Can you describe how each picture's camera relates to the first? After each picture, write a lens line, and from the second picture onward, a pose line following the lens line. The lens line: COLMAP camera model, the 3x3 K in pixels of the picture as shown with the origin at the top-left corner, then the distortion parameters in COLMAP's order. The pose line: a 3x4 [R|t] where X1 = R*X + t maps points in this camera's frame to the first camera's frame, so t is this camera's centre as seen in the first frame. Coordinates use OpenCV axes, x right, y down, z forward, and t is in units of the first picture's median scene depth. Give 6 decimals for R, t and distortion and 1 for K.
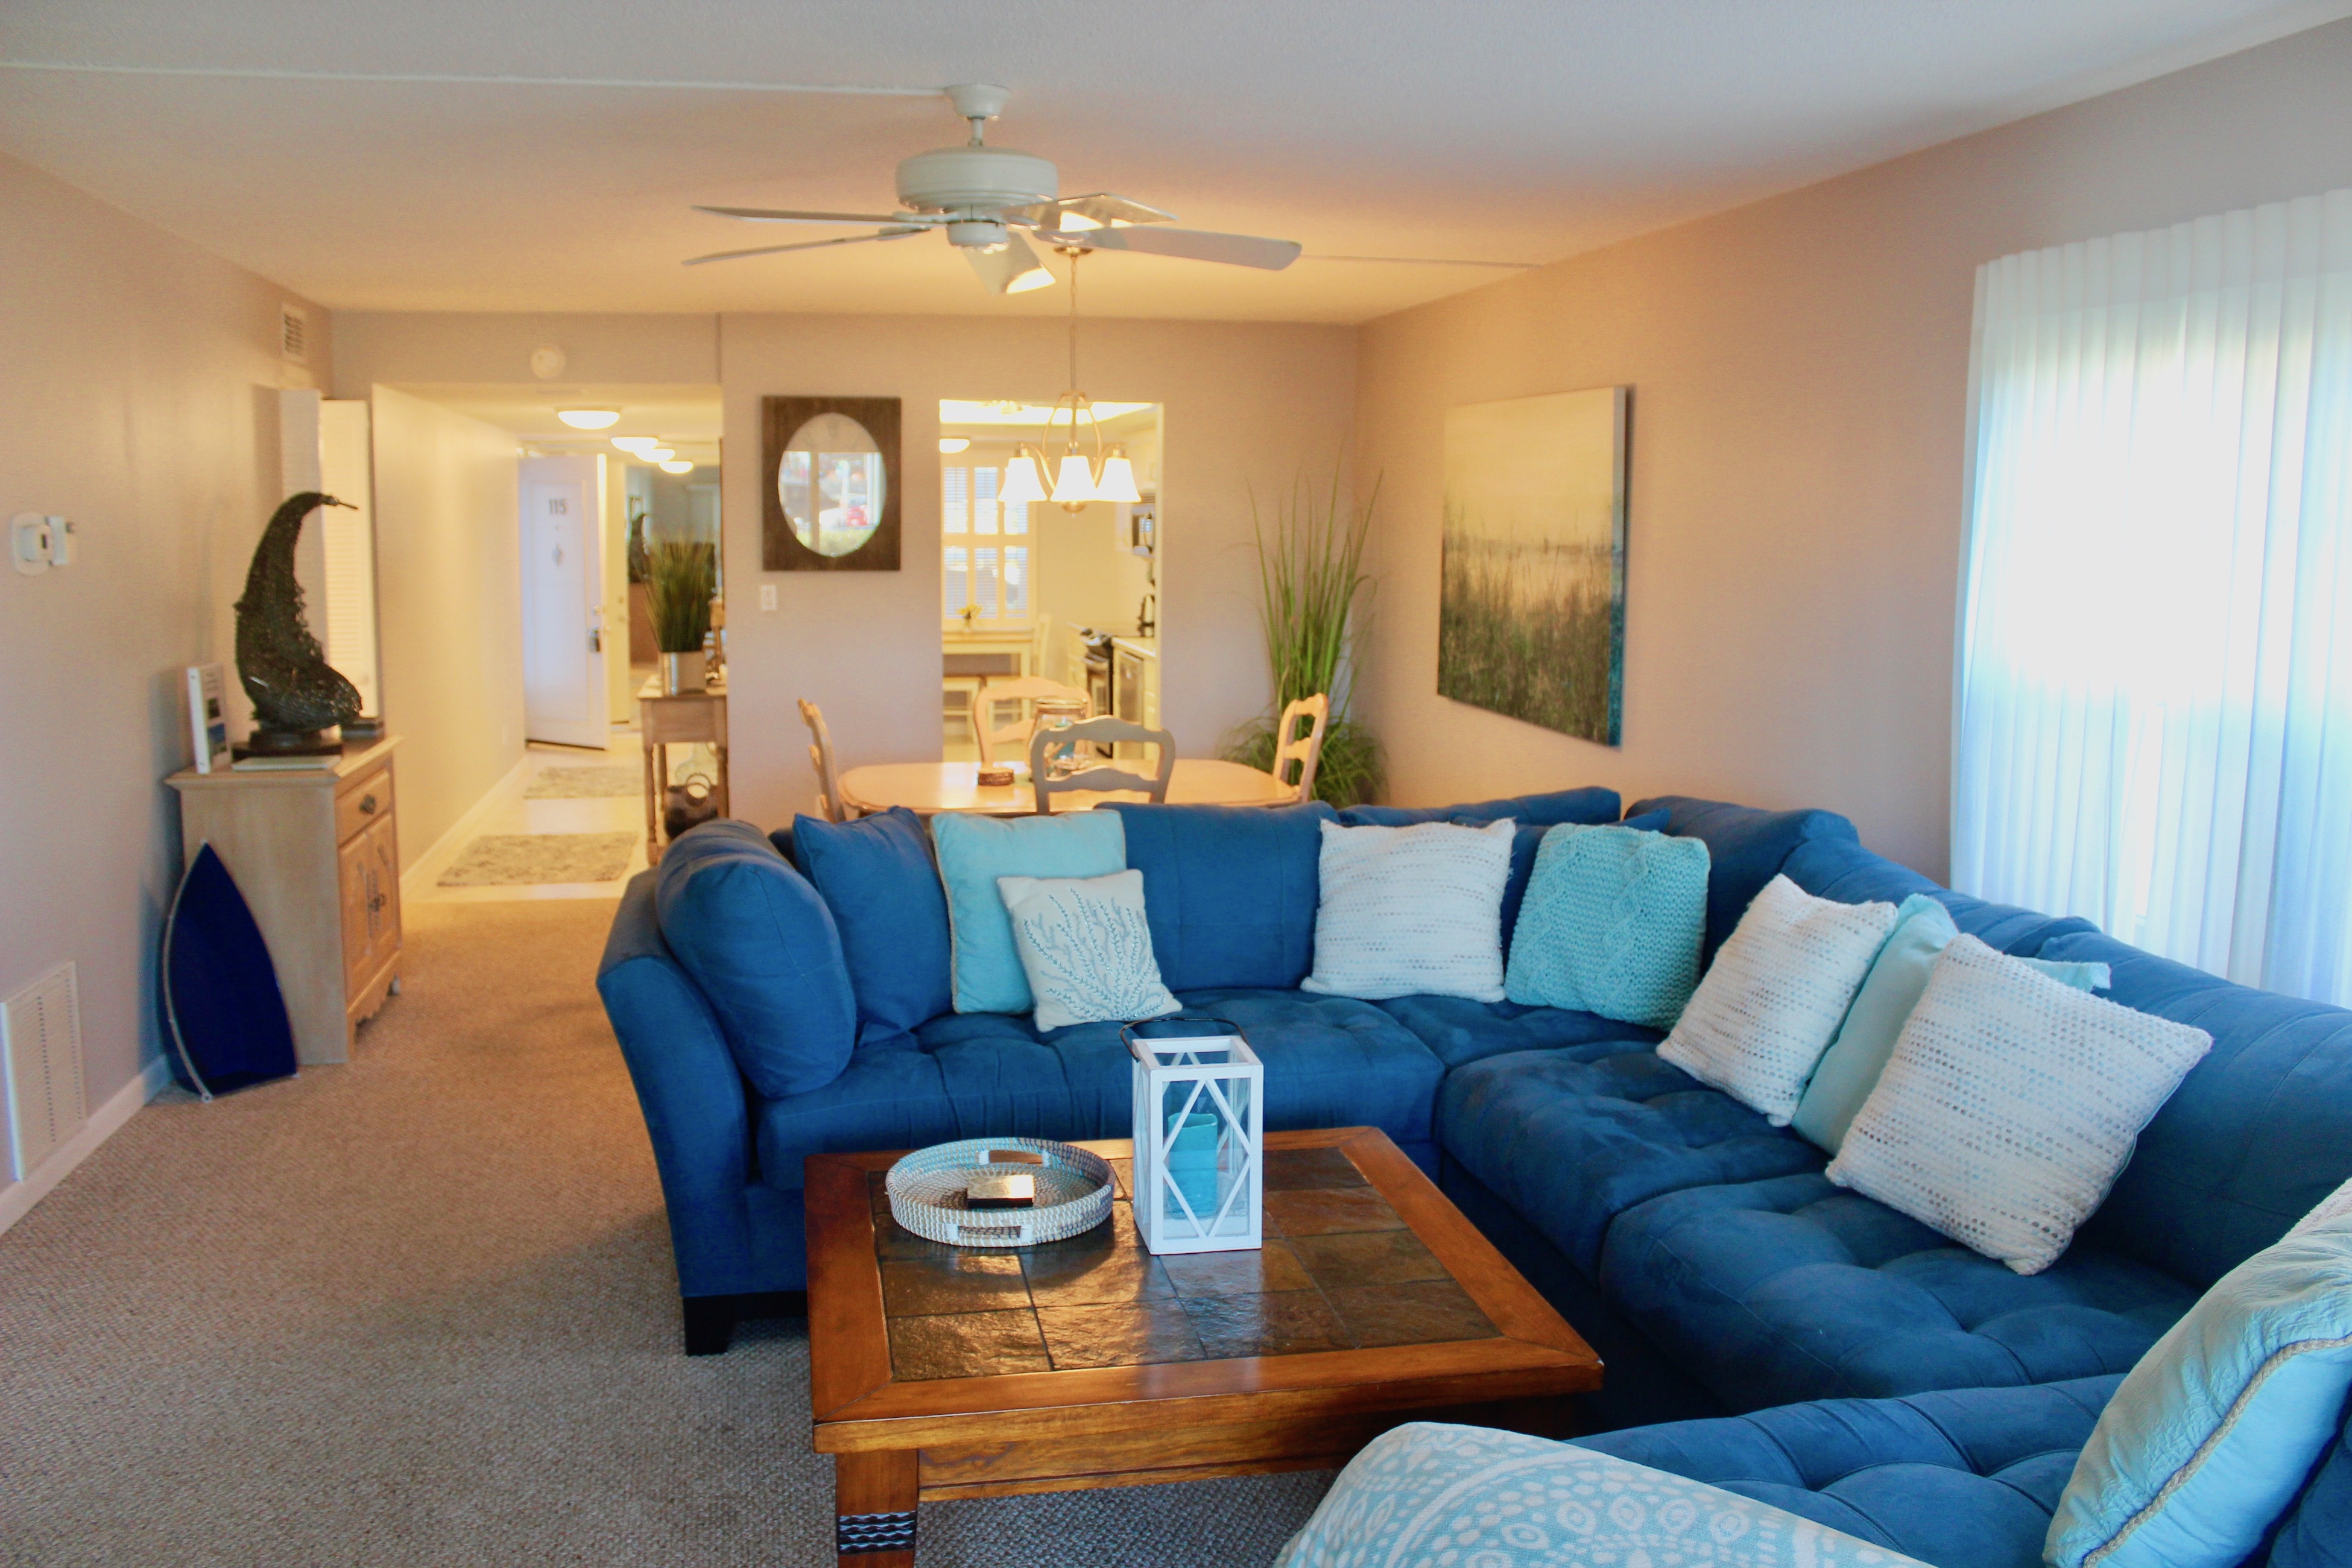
lens RADIAL K [[1960.3, 0, 1189.1], [0, 1960.3, 793.1], [0, 0, 1]] dist [-0.146542, 0.107771]
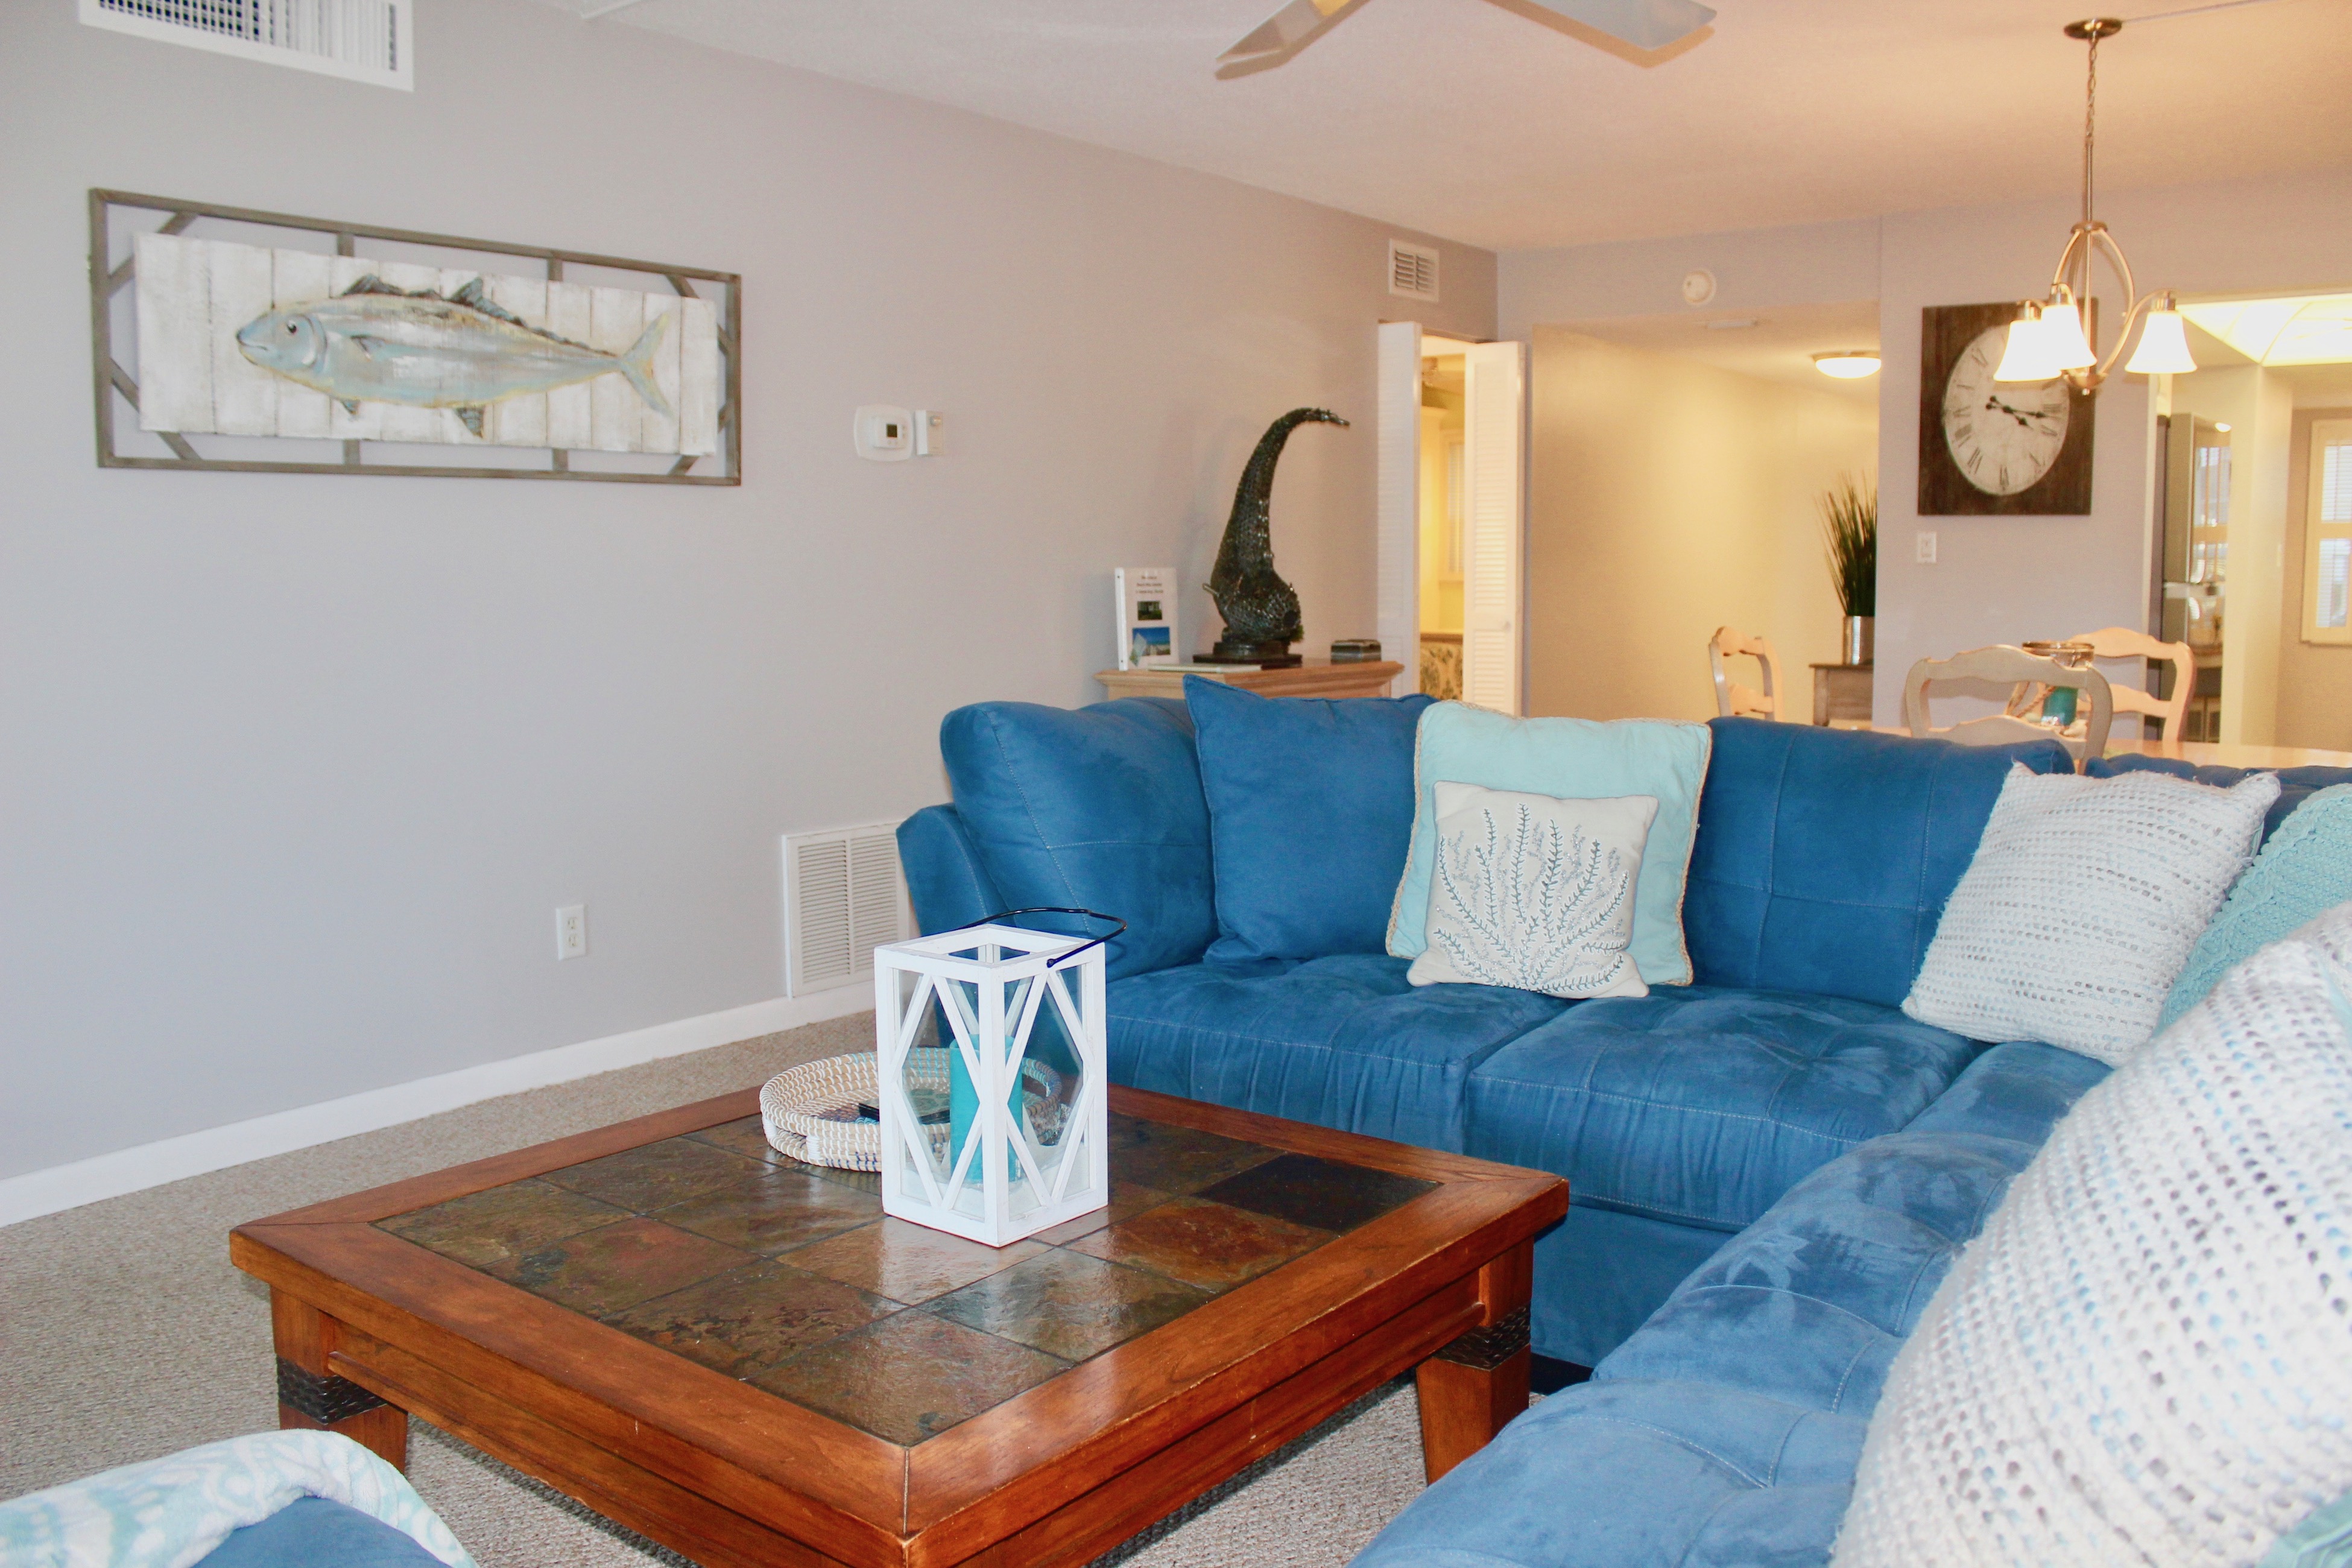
lens RADIAL K [[1960.3, 0, 1175.5], [0, 1960.3, 782.7], [0, 0, 1]] dist [-0.146542, 0.107771]
pose [[0.648459, 0.073695, -0.757674, 0.246704], [-0.097835, 0.995117, 0.013057, 0.026269], [0.754936, 0.065660, 0.652503, 0.257586]]
